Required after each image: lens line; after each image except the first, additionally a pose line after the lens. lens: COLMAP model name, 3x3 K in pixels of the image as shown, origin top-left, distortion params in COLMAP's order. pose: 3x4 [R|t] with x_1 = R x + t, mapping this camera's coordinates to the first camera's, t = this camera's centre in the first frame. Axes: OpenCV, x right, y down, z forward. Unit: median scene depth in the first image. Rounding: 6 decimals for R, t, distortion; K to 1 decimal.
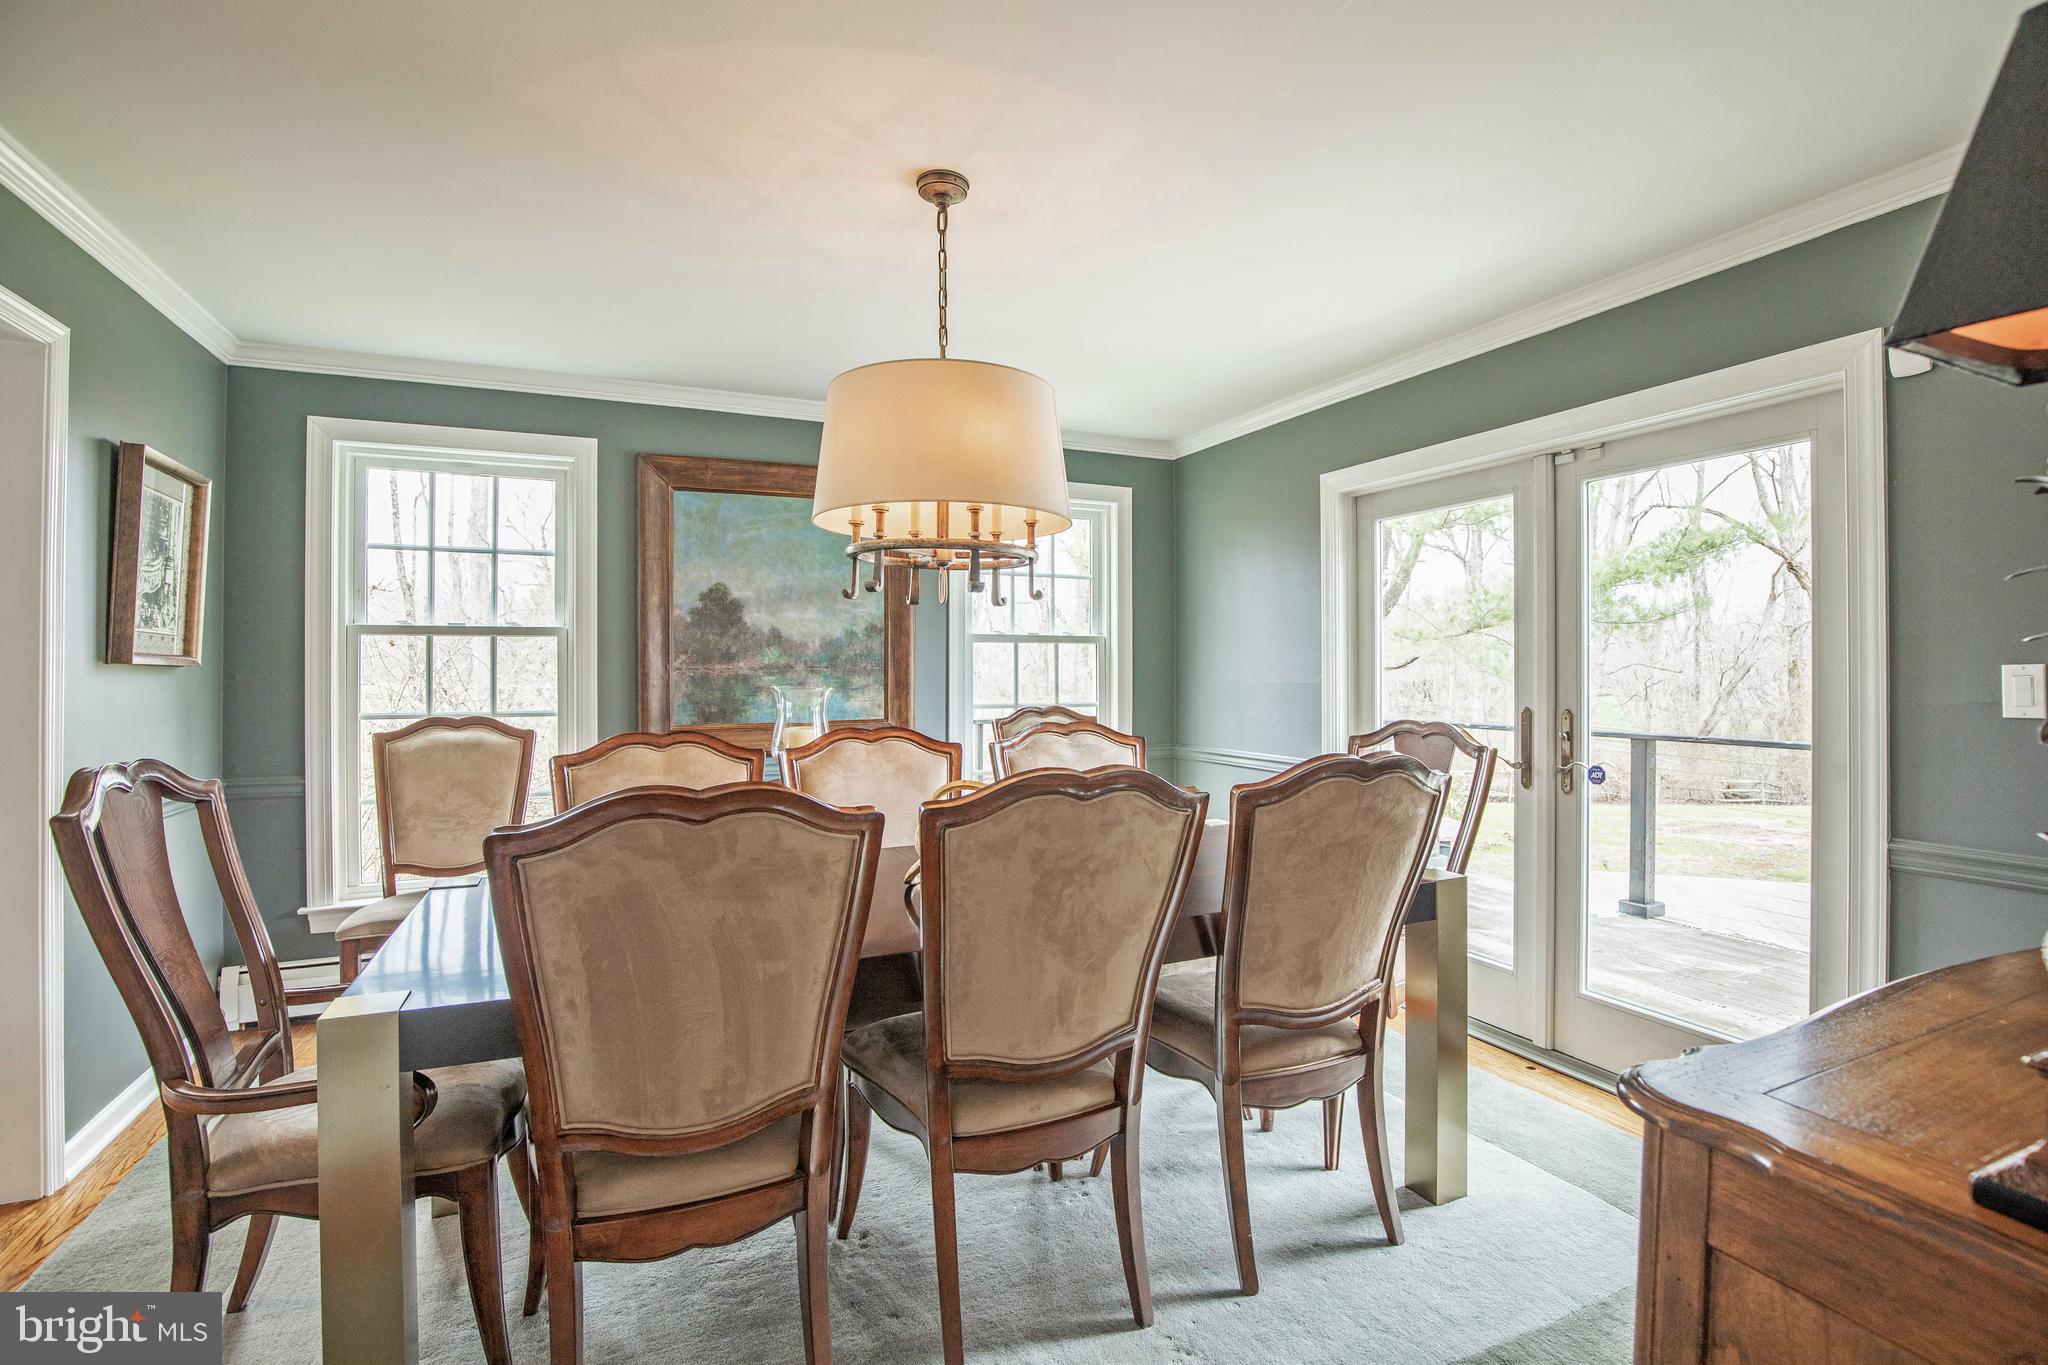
lens RADIAL K [[948.2, 0, 1031.7], [0, 948.2, 672.7], [0, 0, 1]] dist [-0.036816, 0.007488]
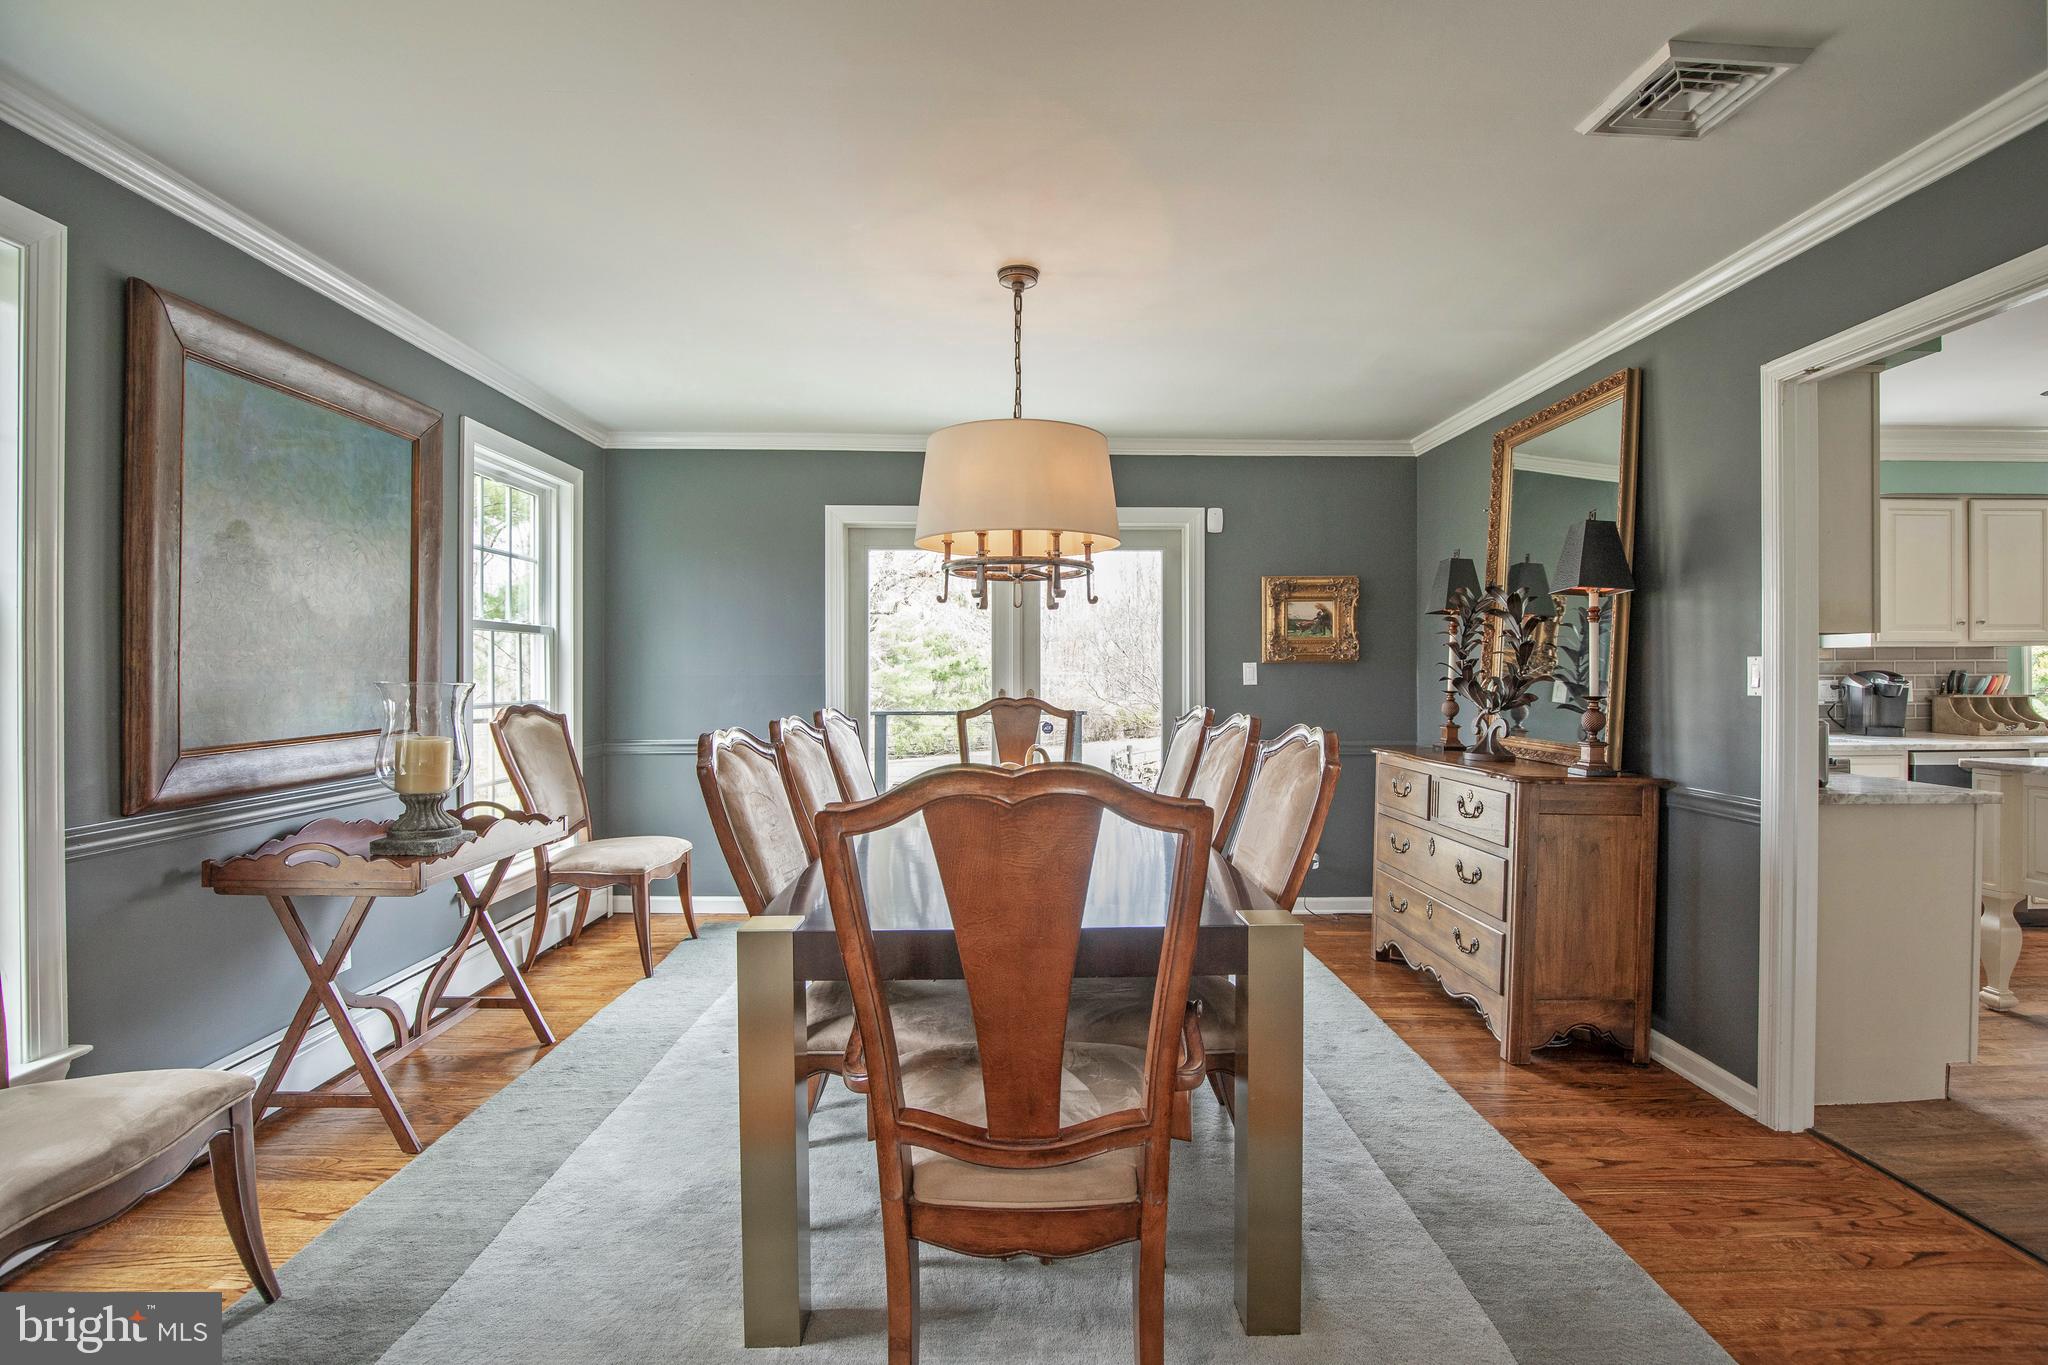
lens RADIAL K [[948.2, 0, 1029.2], [0, 948.2, 662.2], [0, 0, 1]] dist [-0.036816, 0.007488]
pose [[0.404151, 0.012368, 0.914608, -0.677979], [0.000206, 0.999907, -0.013612, 0.008683], [-0.914692, 0.005690, 0.404111, 0.264153]]
